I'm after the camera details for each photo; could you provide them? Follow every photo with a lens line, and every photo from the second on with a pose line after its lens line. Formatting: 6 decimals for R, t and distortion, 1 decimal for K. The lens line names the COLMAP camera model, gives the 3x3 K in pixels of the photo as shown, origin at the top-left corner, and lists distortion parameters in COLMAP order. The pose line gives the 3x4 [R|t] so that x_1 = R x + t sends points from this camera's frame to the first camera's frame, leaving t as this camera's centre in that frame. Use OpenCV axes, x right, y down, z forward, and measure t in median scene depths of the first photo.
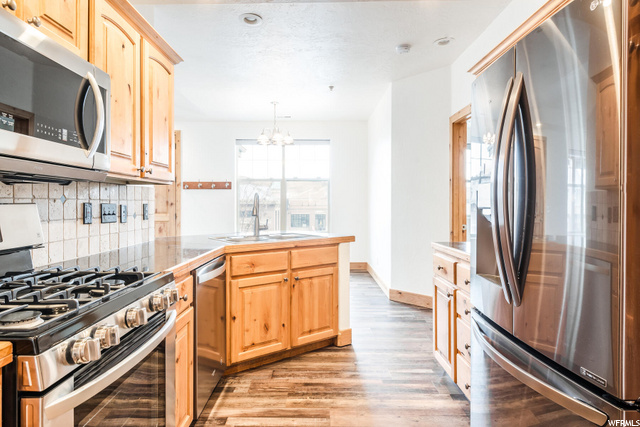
lens RADIAL K [[373.7, 0, 319.1], [0, 373.7, 207.9], [0, 0, 1]] dist [0.001410, -0.001267]
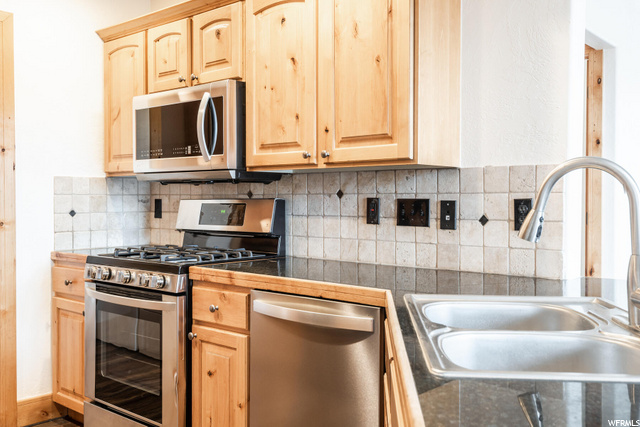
lens RADIAL K [[598.2, 0, 321.9], [0, 598.2, 209.4], [0, 0, 1]] dist [0.015994, 0.000000]
pose [[-0.661316, 0.012733, -0.749999, 0.433772], [-0.009558, 0.999632, 0.025398, -0.020793], [0.750046, 0.023964, -0.660951, 1.811204]]
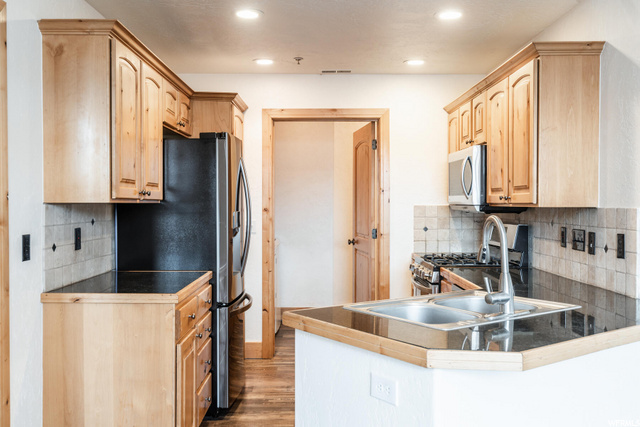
lens RADIAL K [[598.2, 0, 318.5], [0, 598.2, 212.9], [0, 0, 1]] dist [0.015994, 0.000000]
pose [[-0.999991, -0.000759, -0.004246, 0.093857], [-0.000873, 0.999637, 0.026945, -0.103113], [0.004224, 0.026949, -0.999628, 2.783181]]
